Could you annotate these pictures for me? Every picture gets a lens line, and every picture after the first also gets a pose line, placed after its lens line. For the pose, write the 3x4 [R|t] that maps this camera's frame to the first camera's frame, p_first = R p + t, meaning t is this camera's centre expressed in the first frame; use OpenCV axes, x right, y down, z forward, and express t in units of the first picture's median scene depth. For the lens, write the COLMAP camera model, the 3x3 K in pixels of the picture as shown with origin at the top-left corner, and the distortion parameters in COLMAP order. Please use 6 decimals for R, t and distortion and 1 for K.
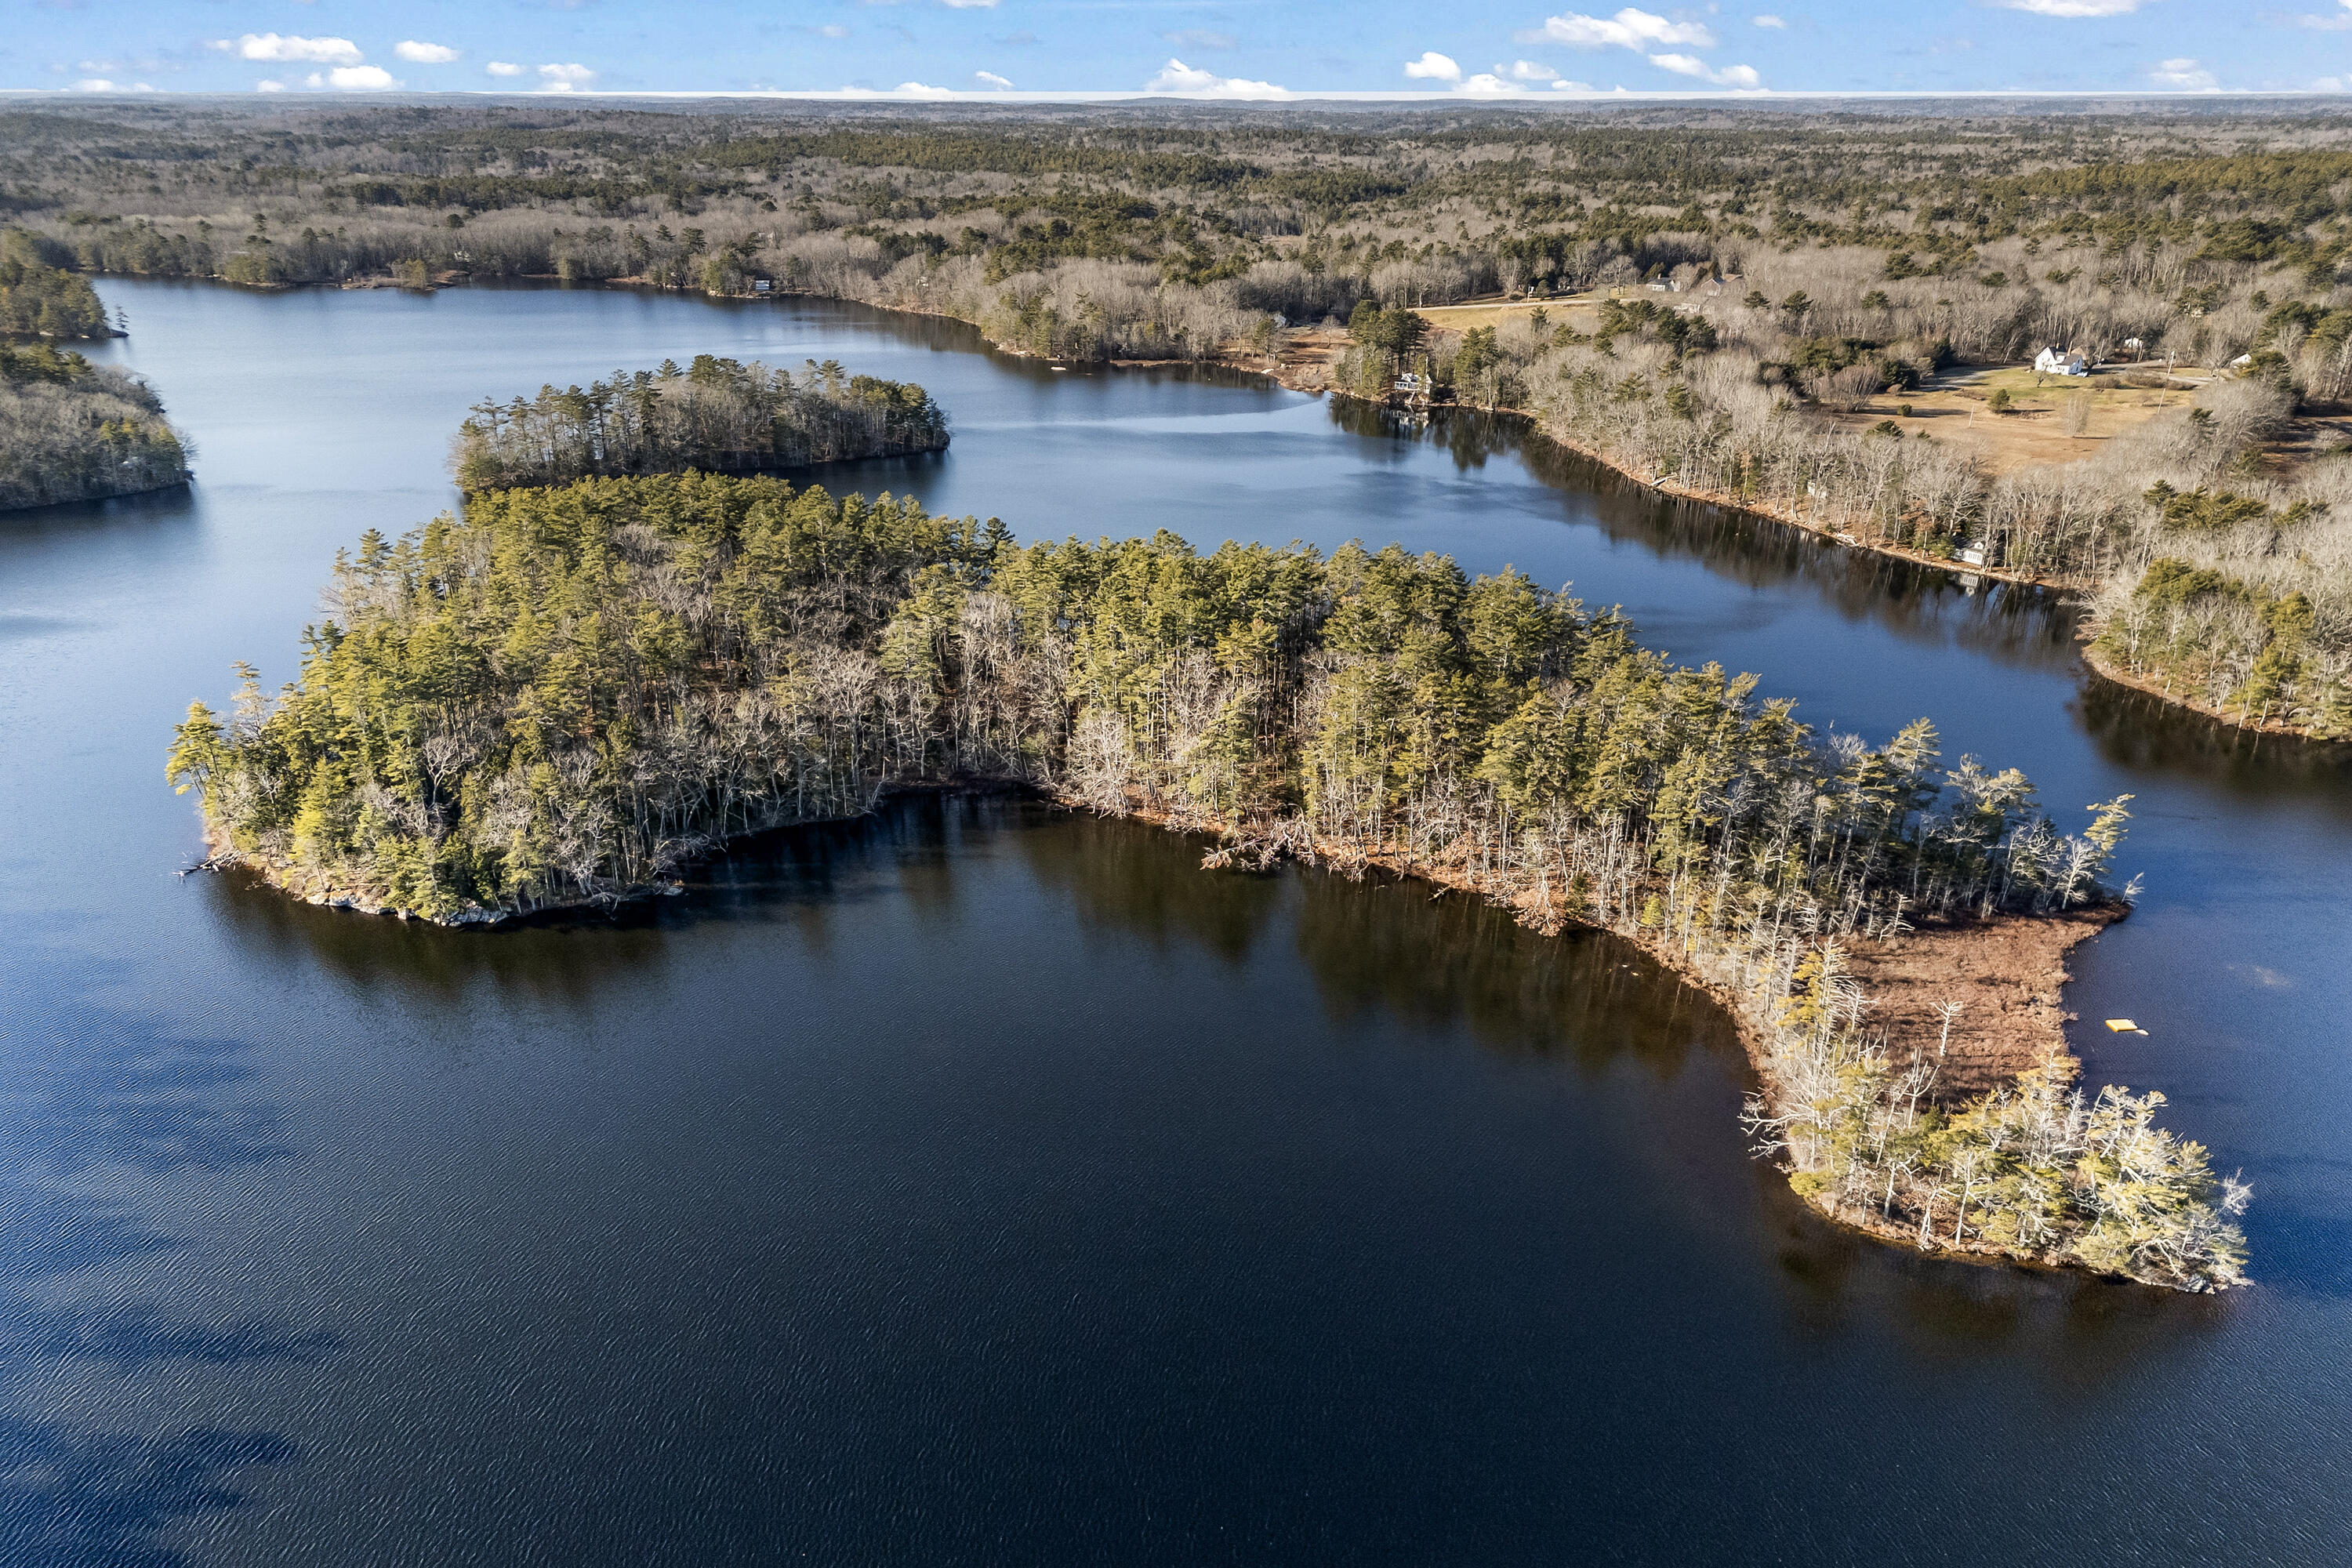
lens RADIAL K [[1753.2, 0, 1176.0], [0, 1753.2, 784.0], [0, 0, 1]] dist [0.068323, -0.041638]
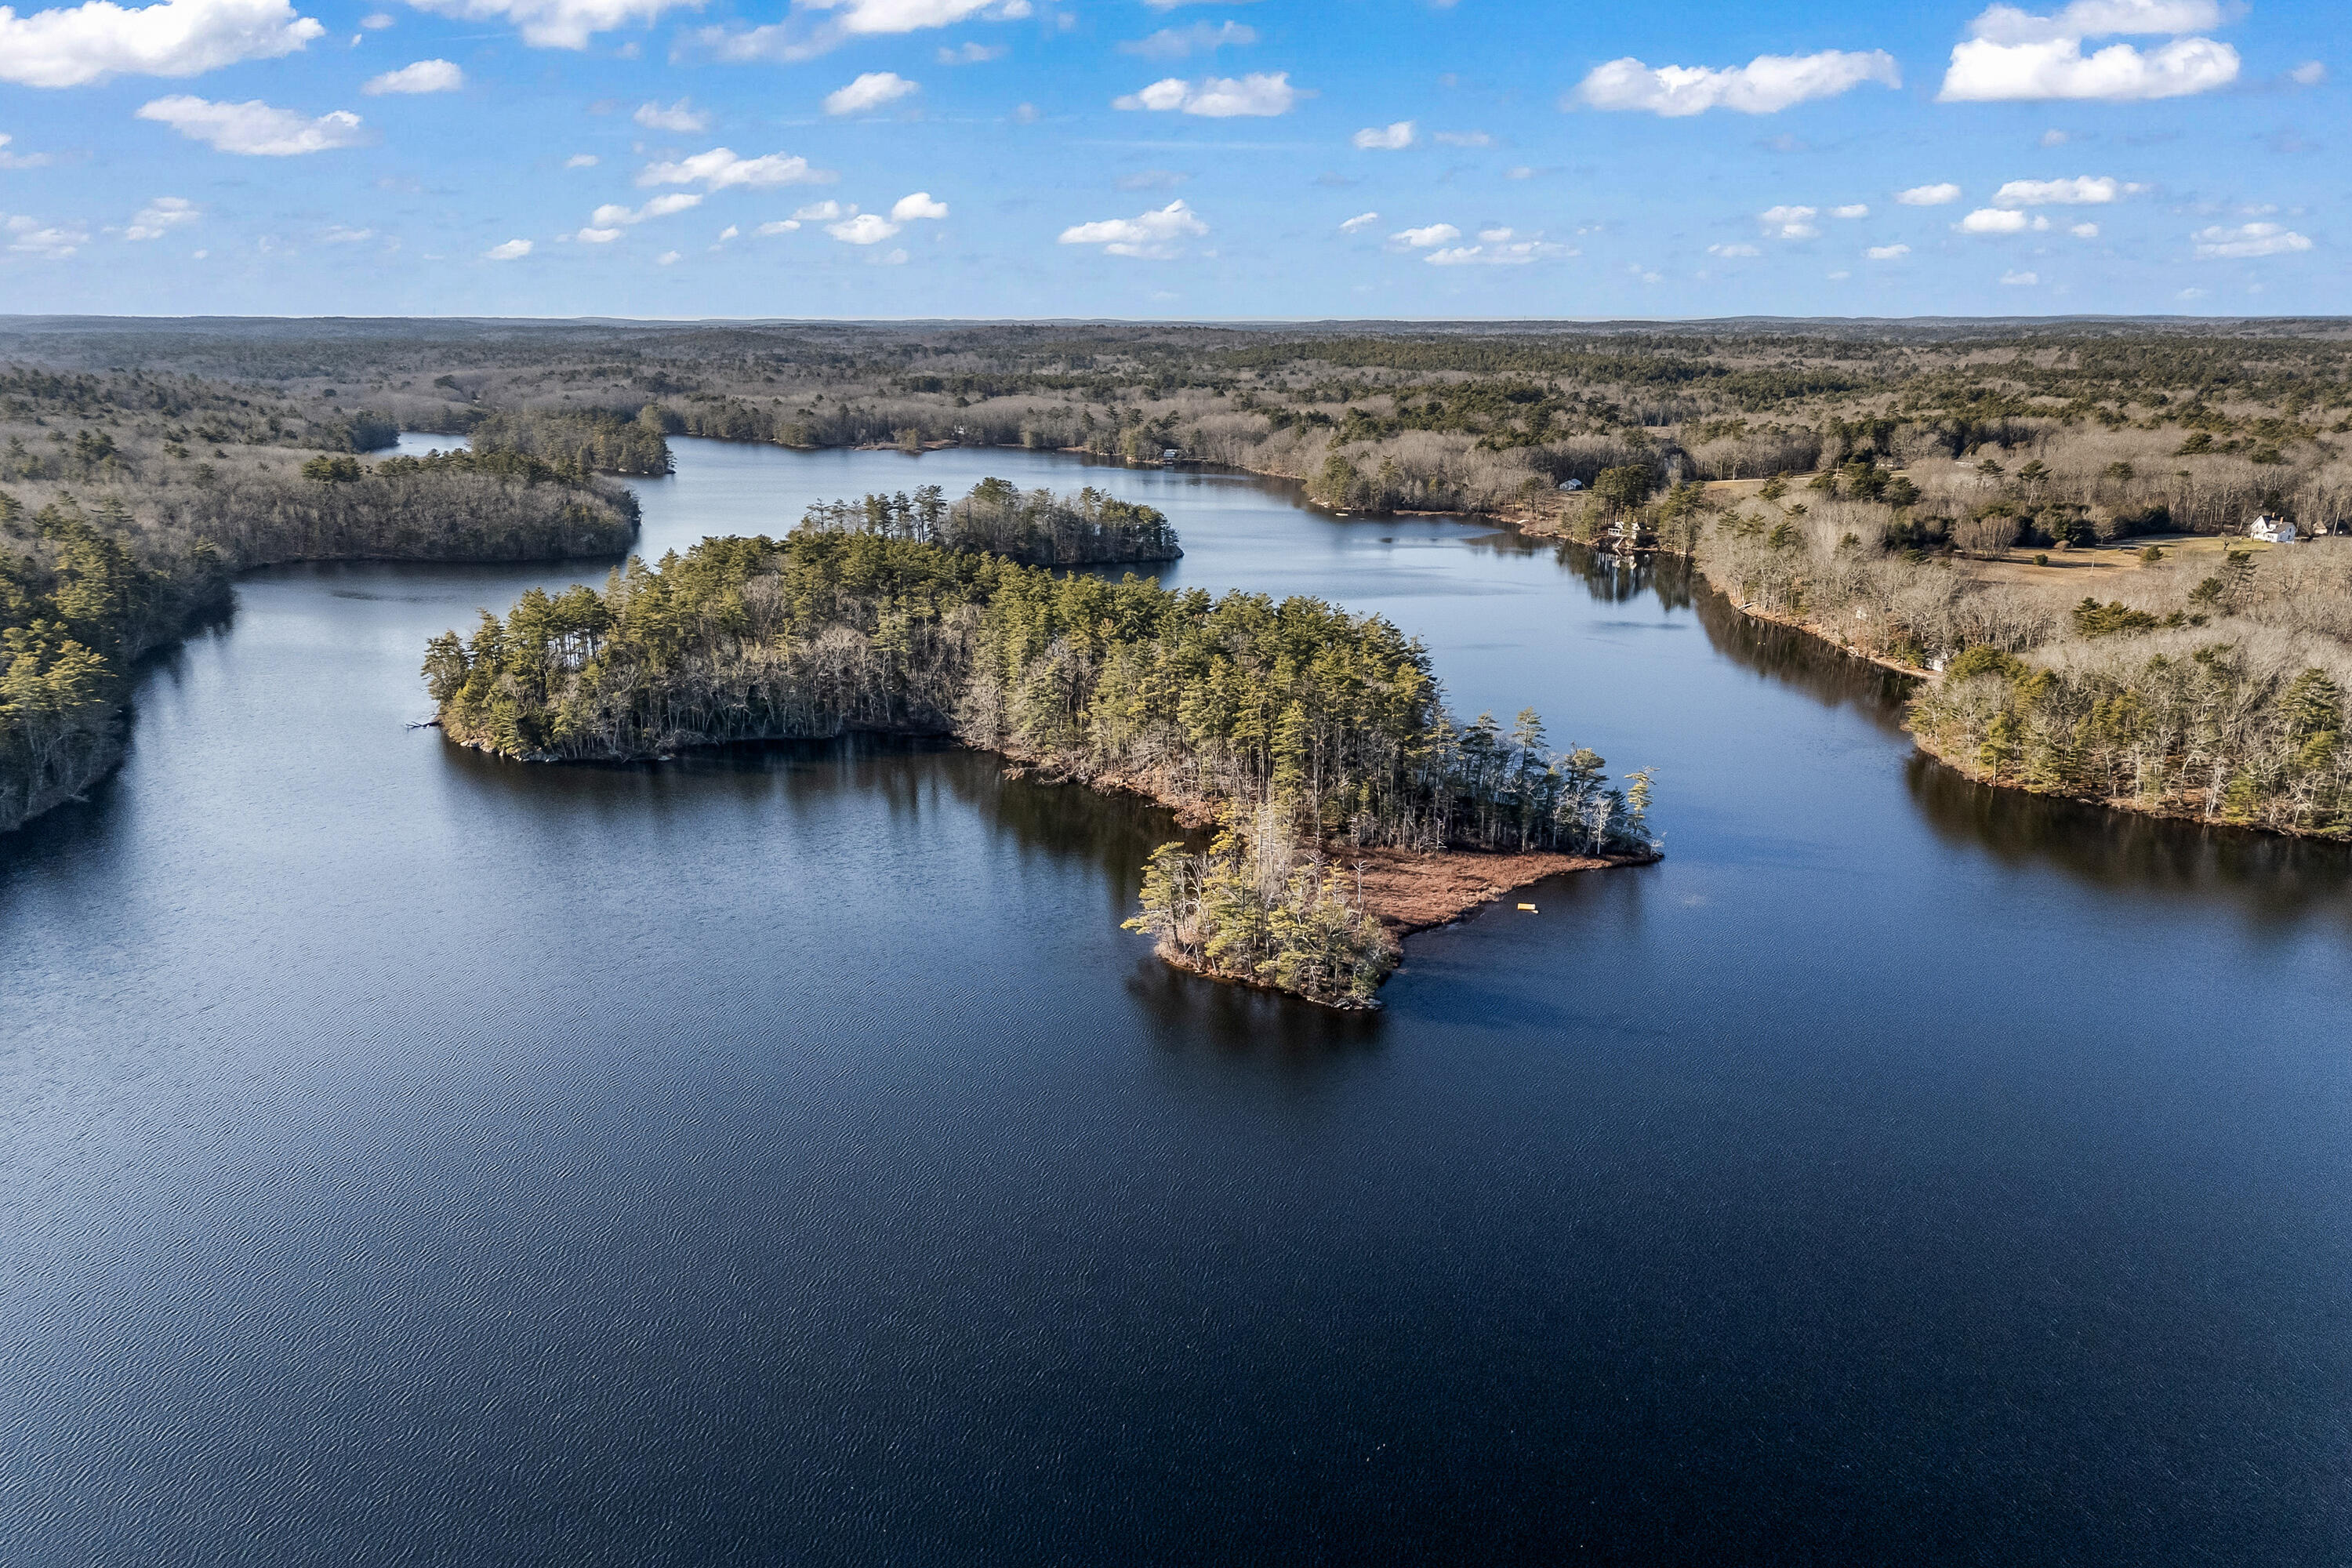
lens RADIAL K [[1749.3, 0, 1176.0], [0, 1749.3, 784.0], [0, 0, 1]] dist [0.094654, -0.091377]
pose [[0.946593, 0.082553, -0.311683, 0.226088], [-0.117197, 0.988643, -0.094077, 0.065686], [0.300376, 0.125581, 0.945517, -0.106218]]
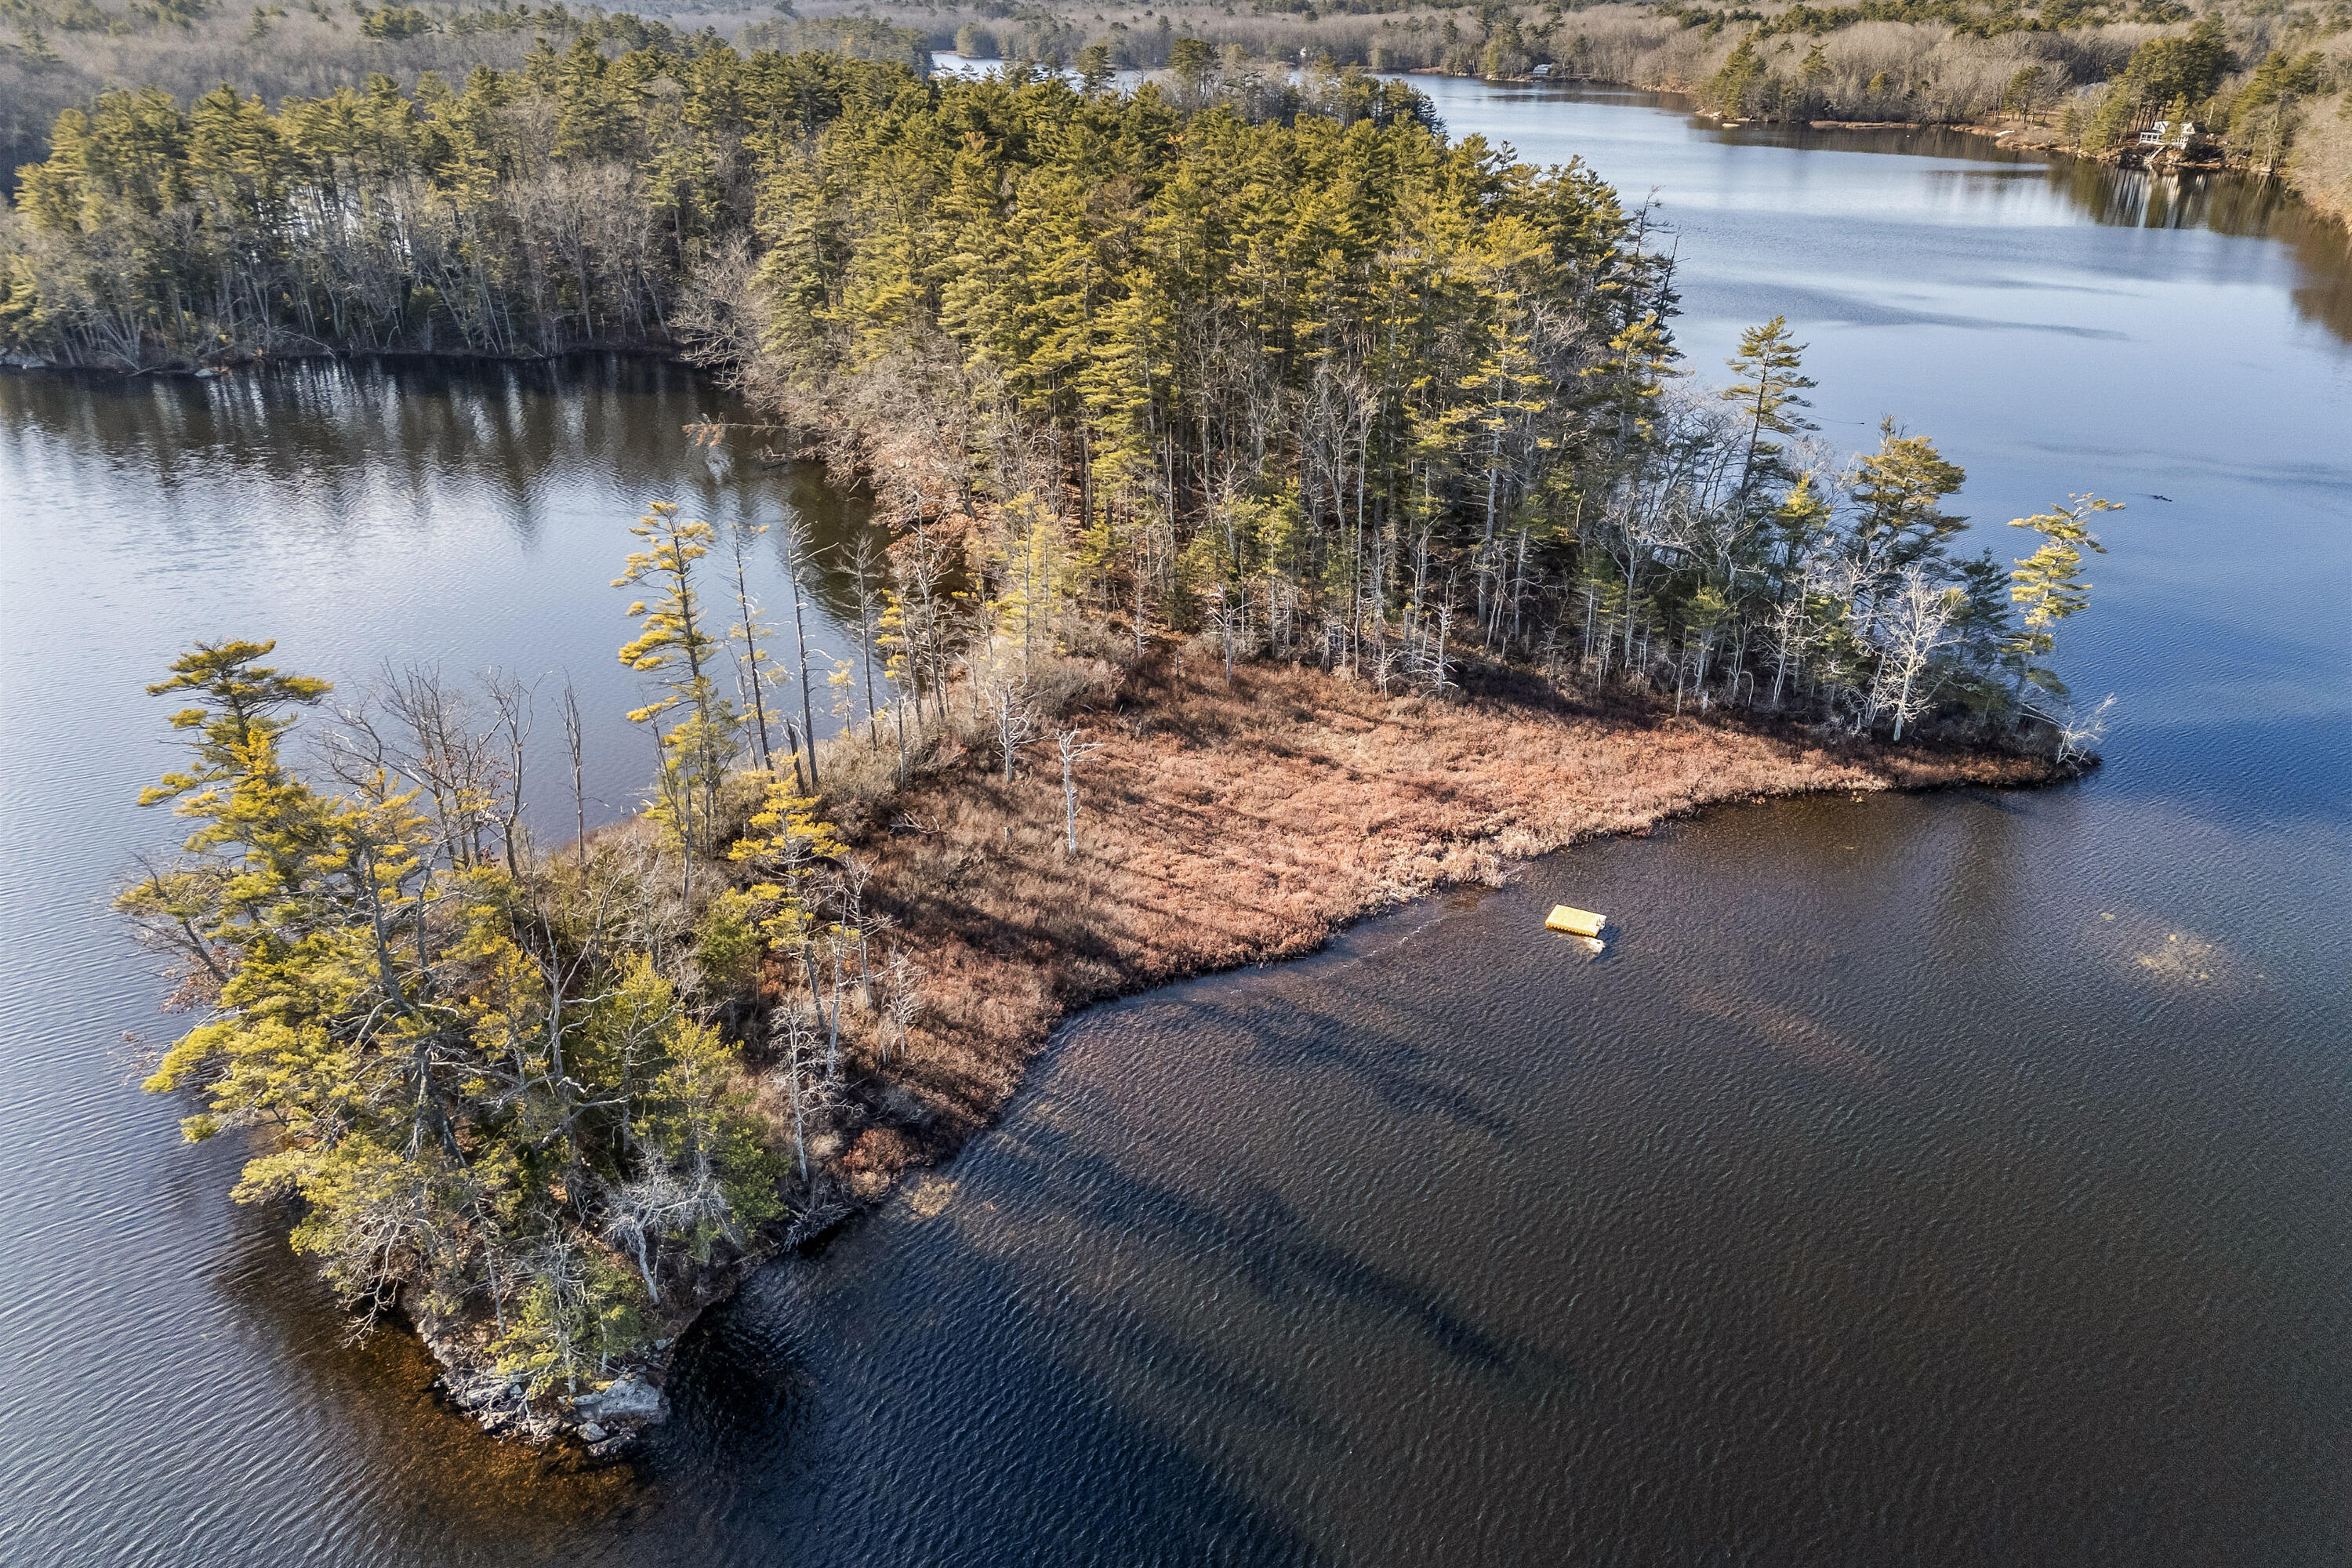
lens RADIAL K [[1722.6, 0, 1176.0], [0, 1722.6, 784.0], [0, 0, 1]] dist [0.080689, -0.076355]
pose [[0.835036, 0.226296, -0.501502, 0.214232], [-0.199503, 0.974003, 0.107319, 0.026142], [0.512750, 0.010436, 0.858474, 0.203680]]
